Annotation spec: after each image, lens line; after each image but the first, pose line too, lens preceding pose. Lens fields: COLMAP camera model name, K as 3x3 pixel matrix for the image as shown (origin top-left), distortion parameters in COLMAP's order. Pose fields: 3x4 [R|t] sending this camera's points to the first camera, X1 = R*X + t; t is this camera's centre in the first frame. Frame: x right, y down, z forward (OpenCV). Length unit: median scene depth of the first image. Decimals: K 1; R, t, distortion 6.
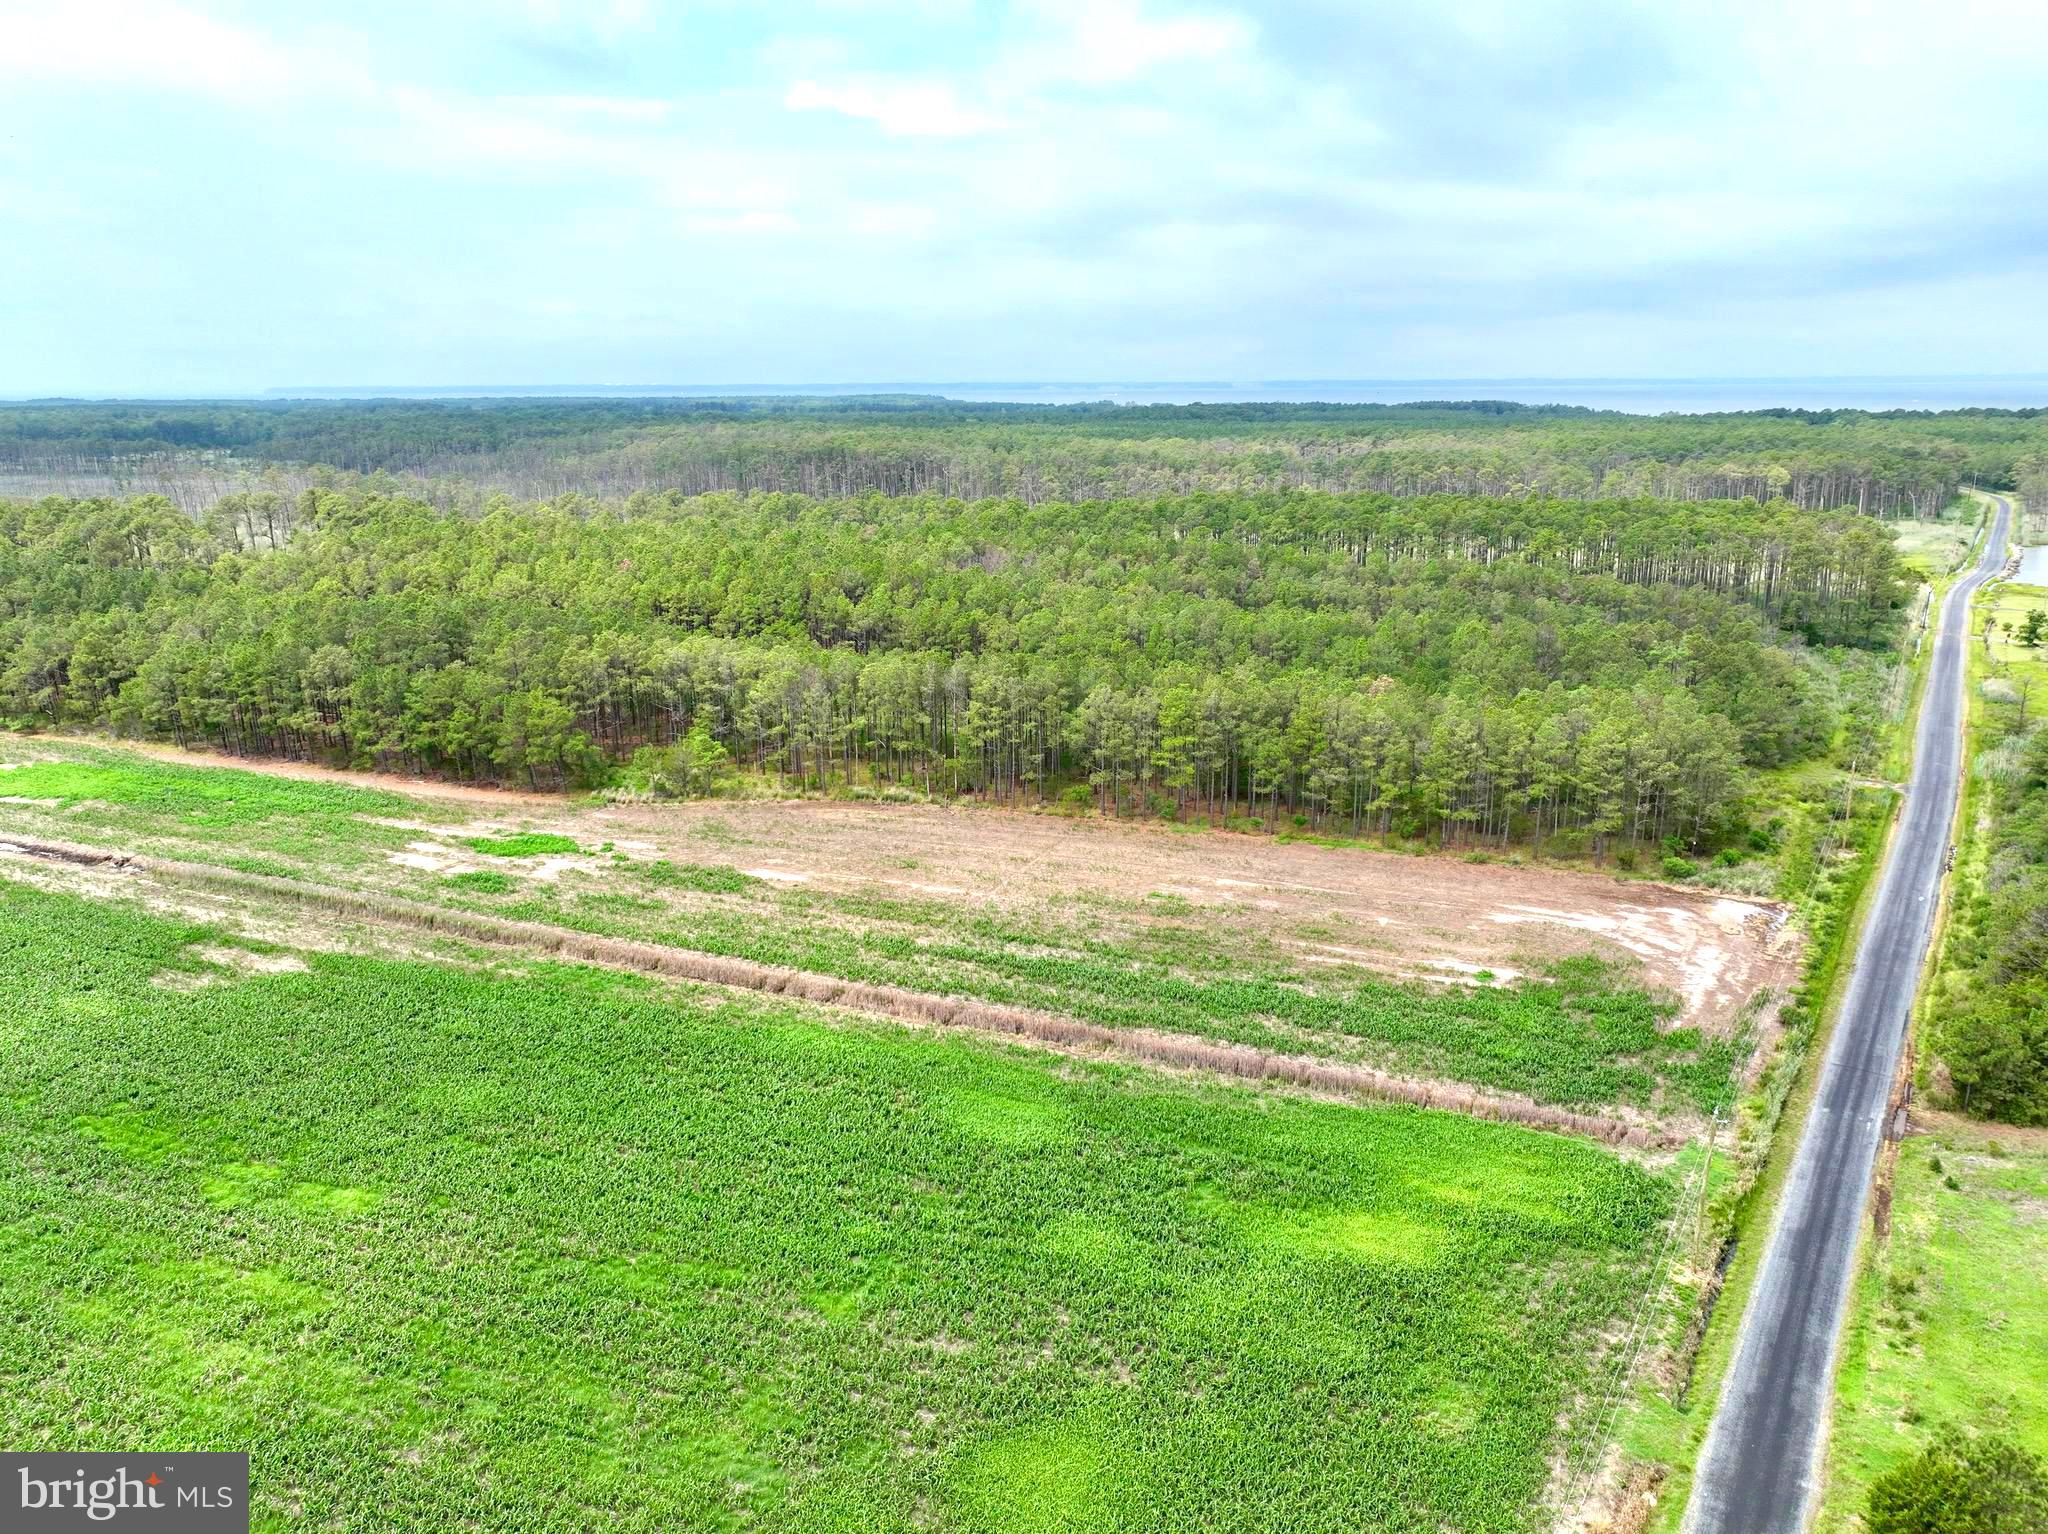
lens RADIAL K [[1437.6, 0, 1021.4], [0, 1437.6, 760.4], [0, 0, 1]] dist [-0.001933, 0.019644]
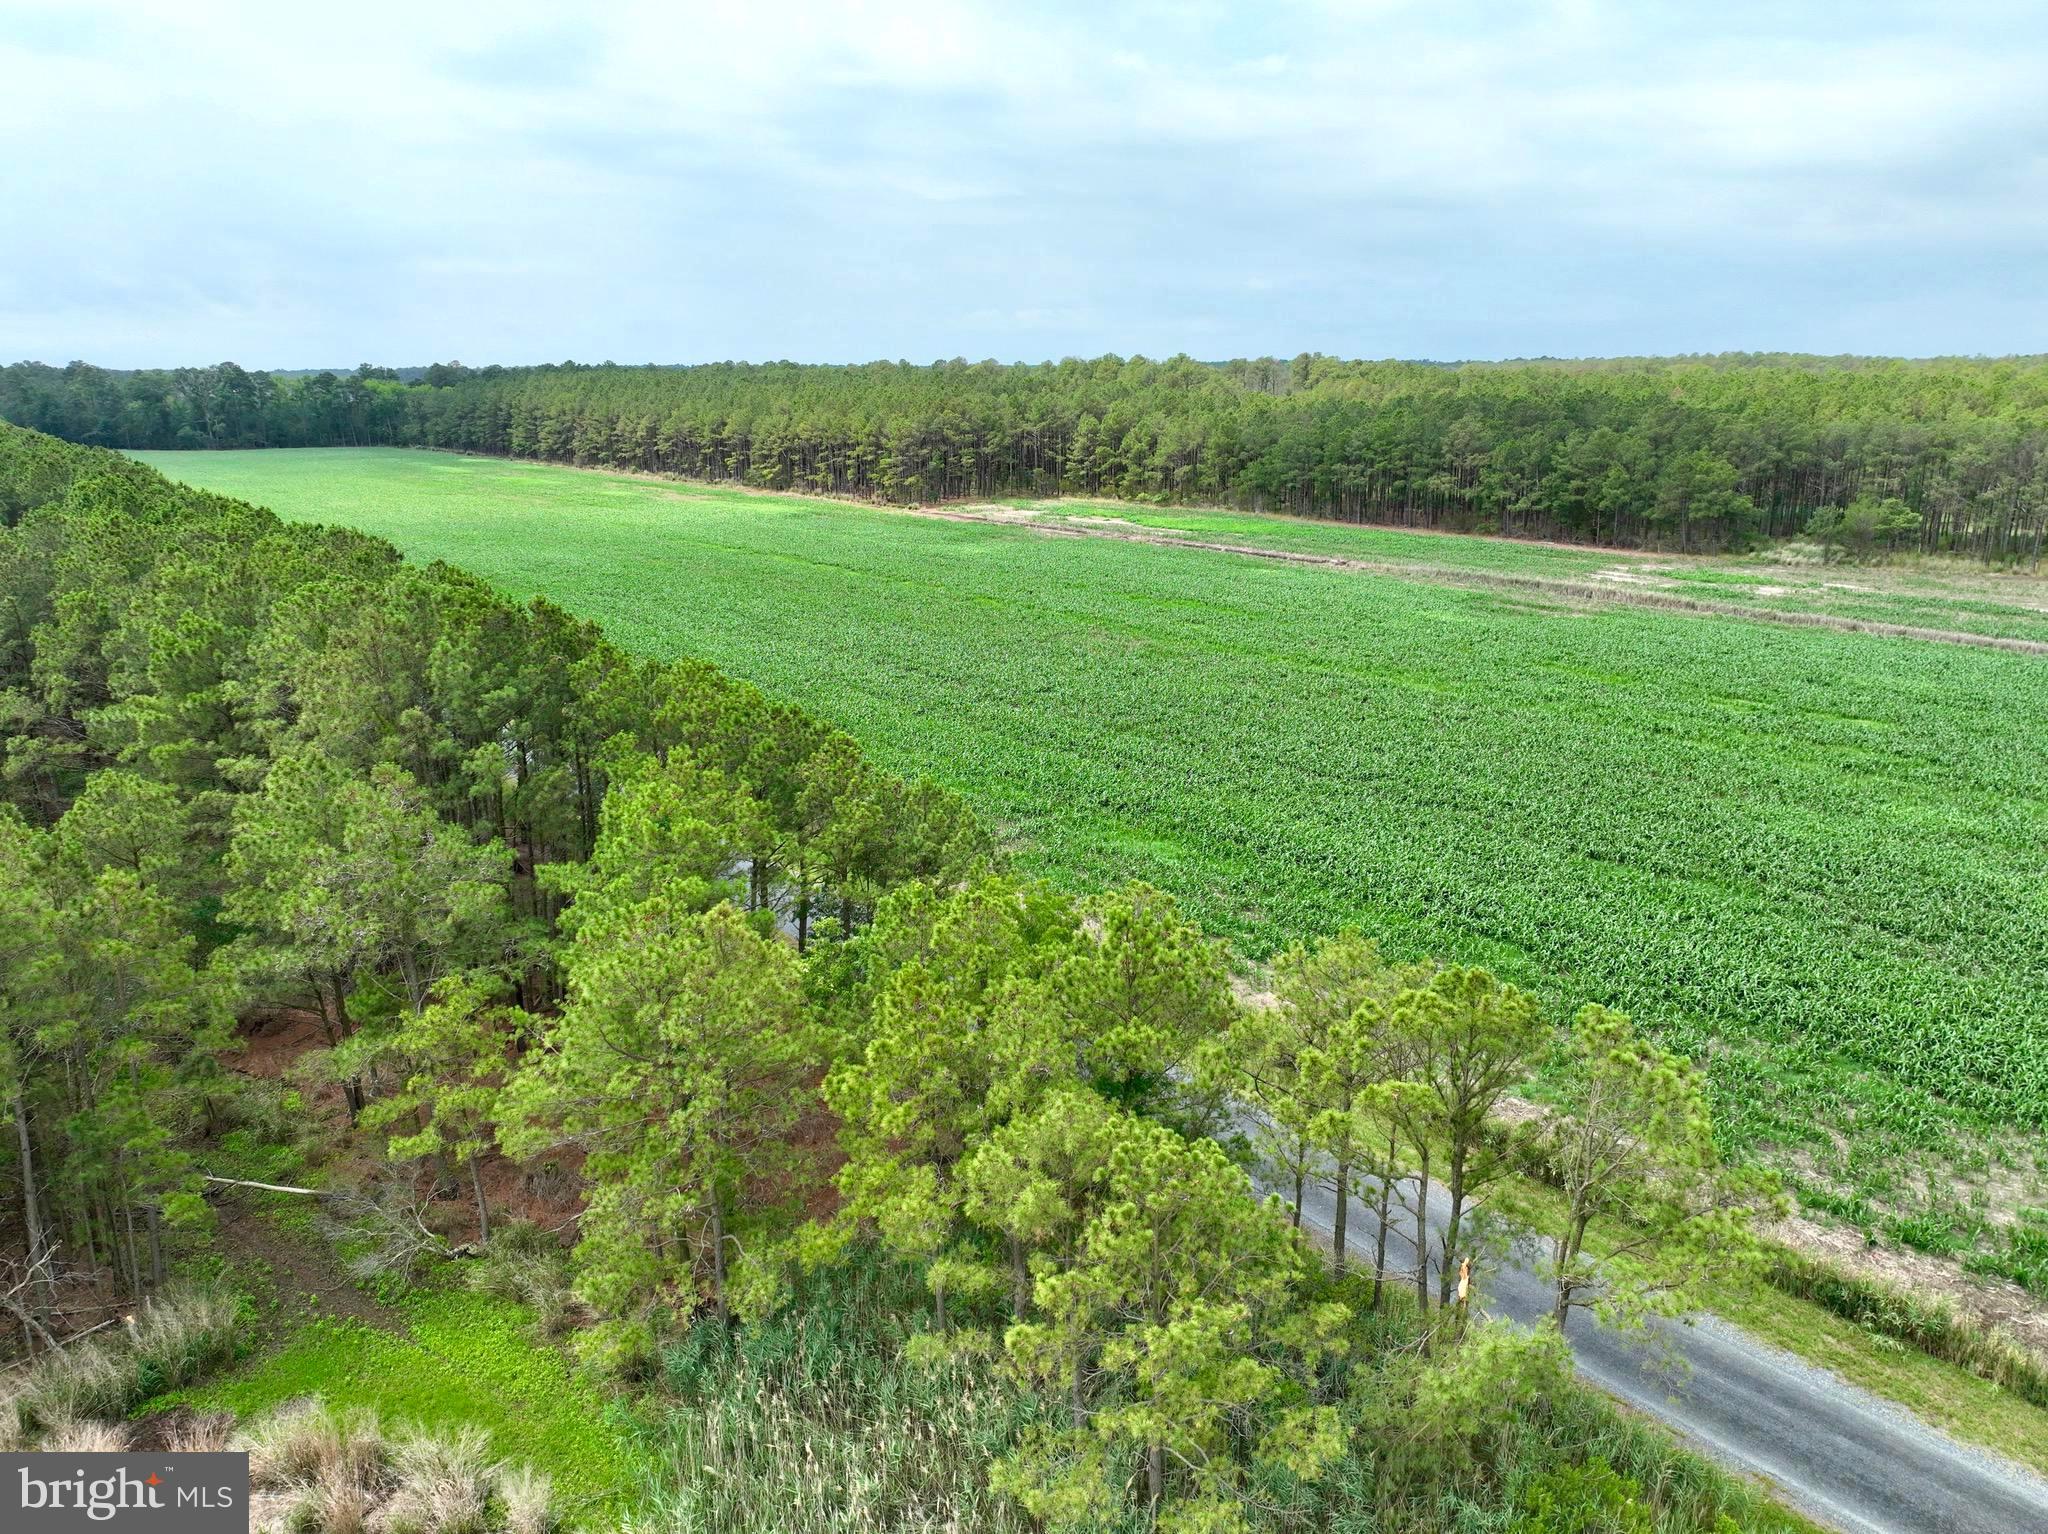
lens RADIAL K [[1437.6, 0, 1027.4], [0, 1437.6, 762.8], [0, 0, 1]] dist [-0.001933, 0.019644]
pose [[0.879372, 0.123422, -0.459860, -0.264637], [-0.115640, 0.992263, 0.045179, 0.178869], [0.461878, 0.013449, 0.886841, -0.106520]]
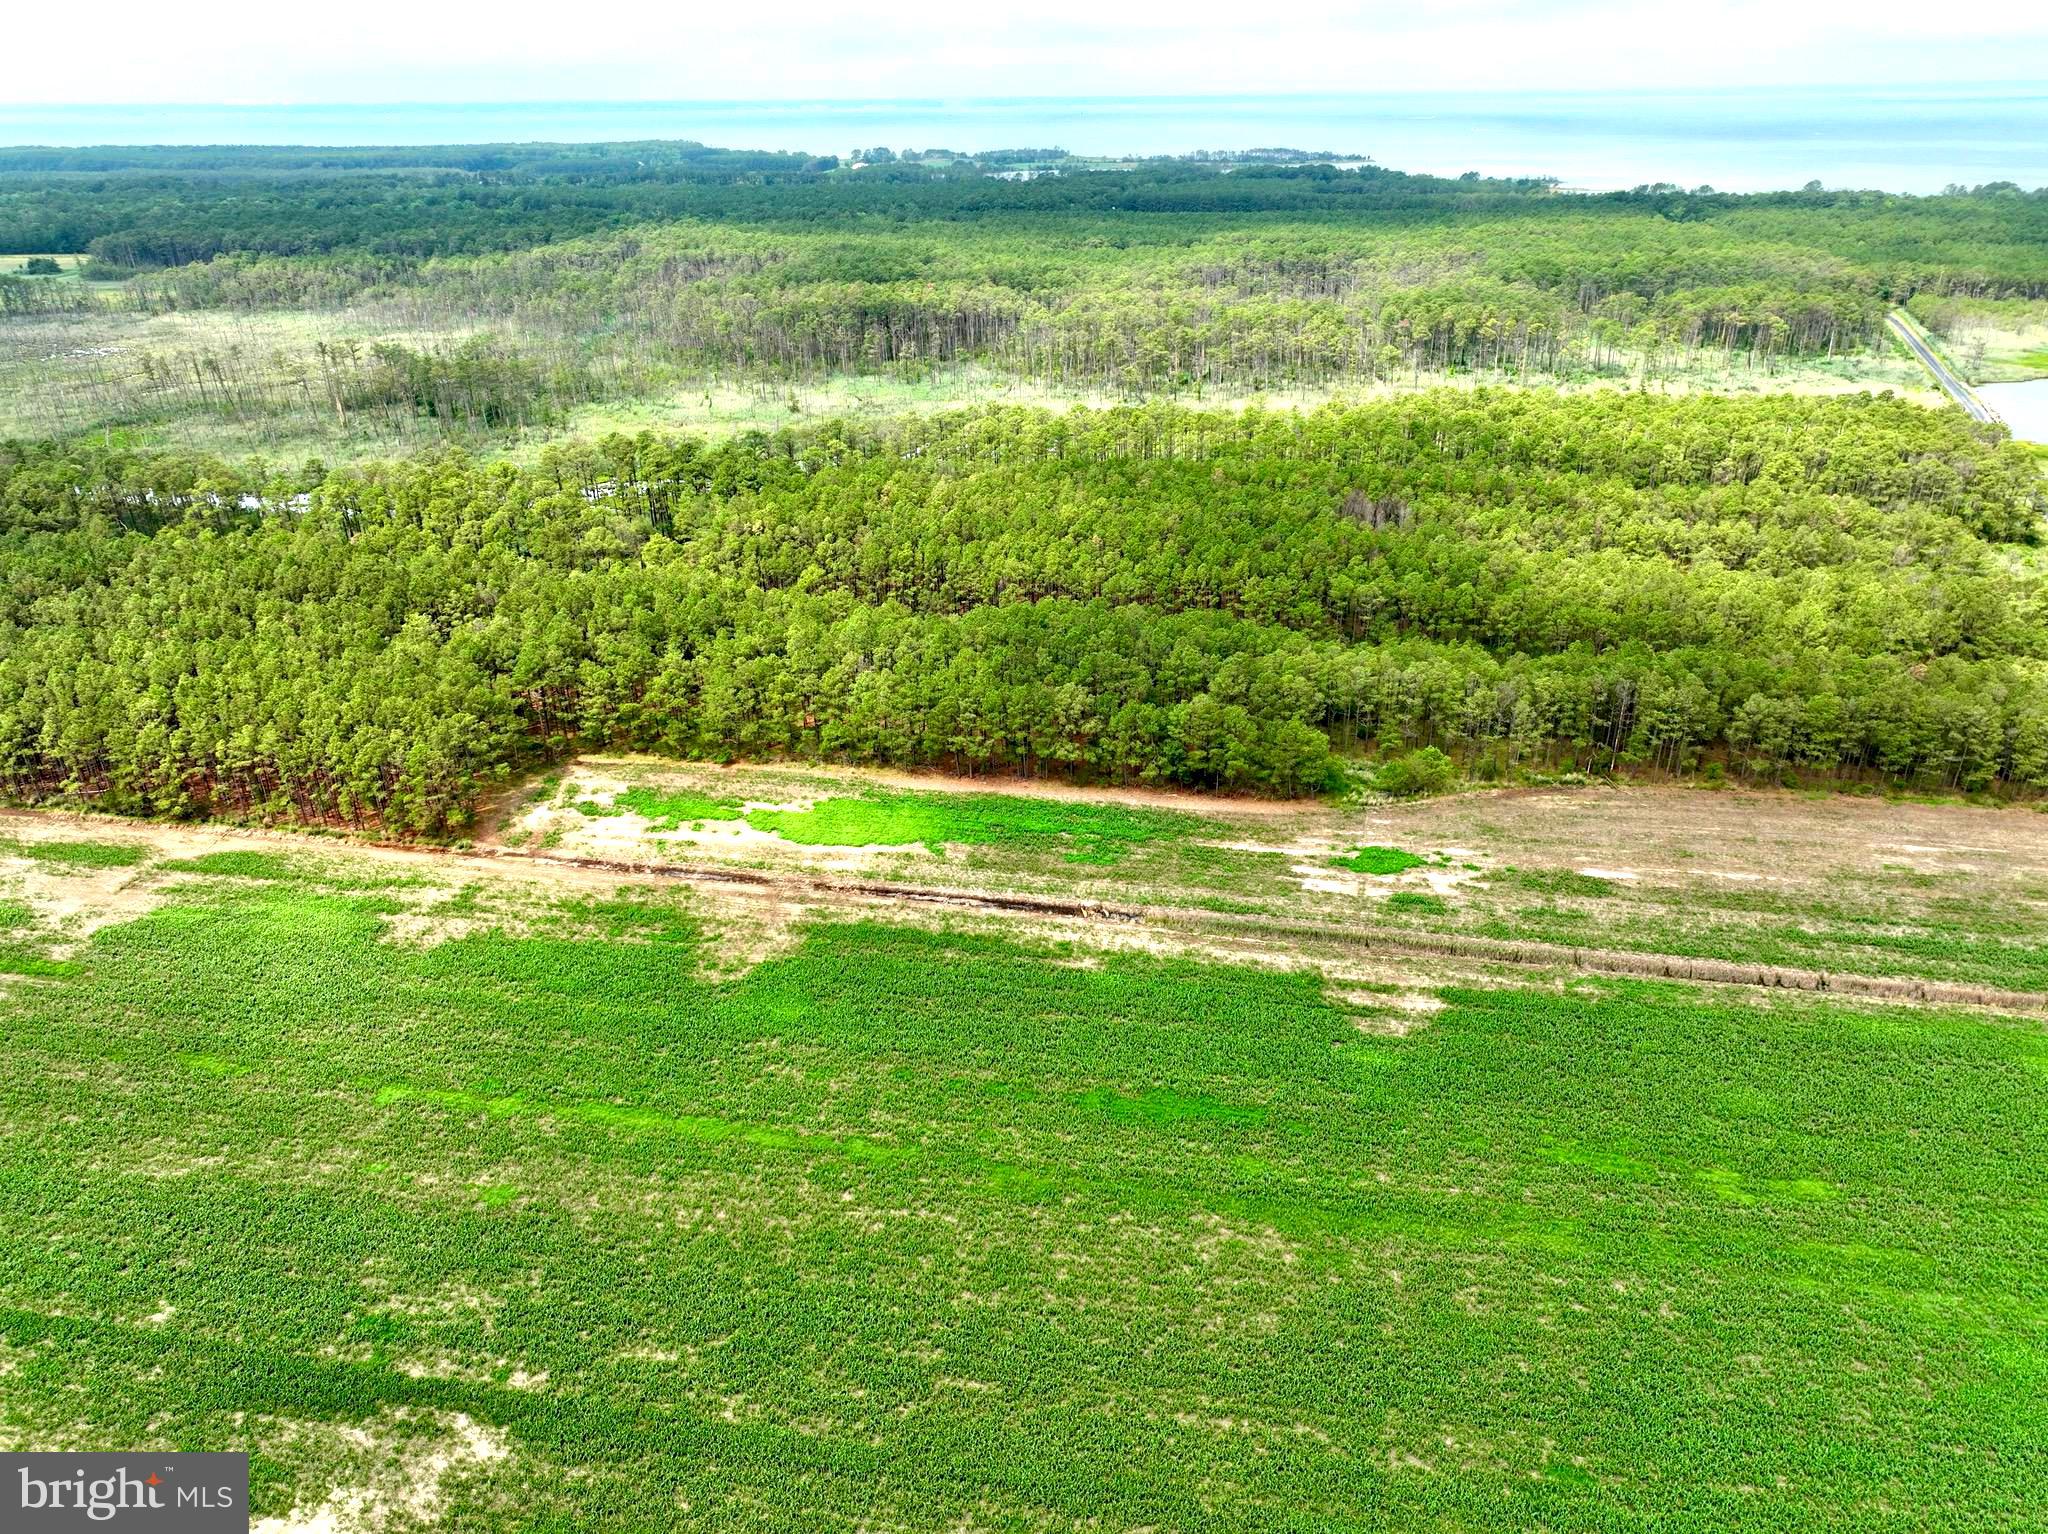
lens RADIAL K [[1437.6, 0, 1028.0], [0, 1437.6, 763.6], [0, 0, 1]] dist [-0.001933, 0.019644]
pose [[0.979246, -0.087512, 0.182808, -0.793719], [0.054068, 0.982087, 0.180506, -0.247386], [-0.195329, -0.166876, 0.966436, -0.144799]]
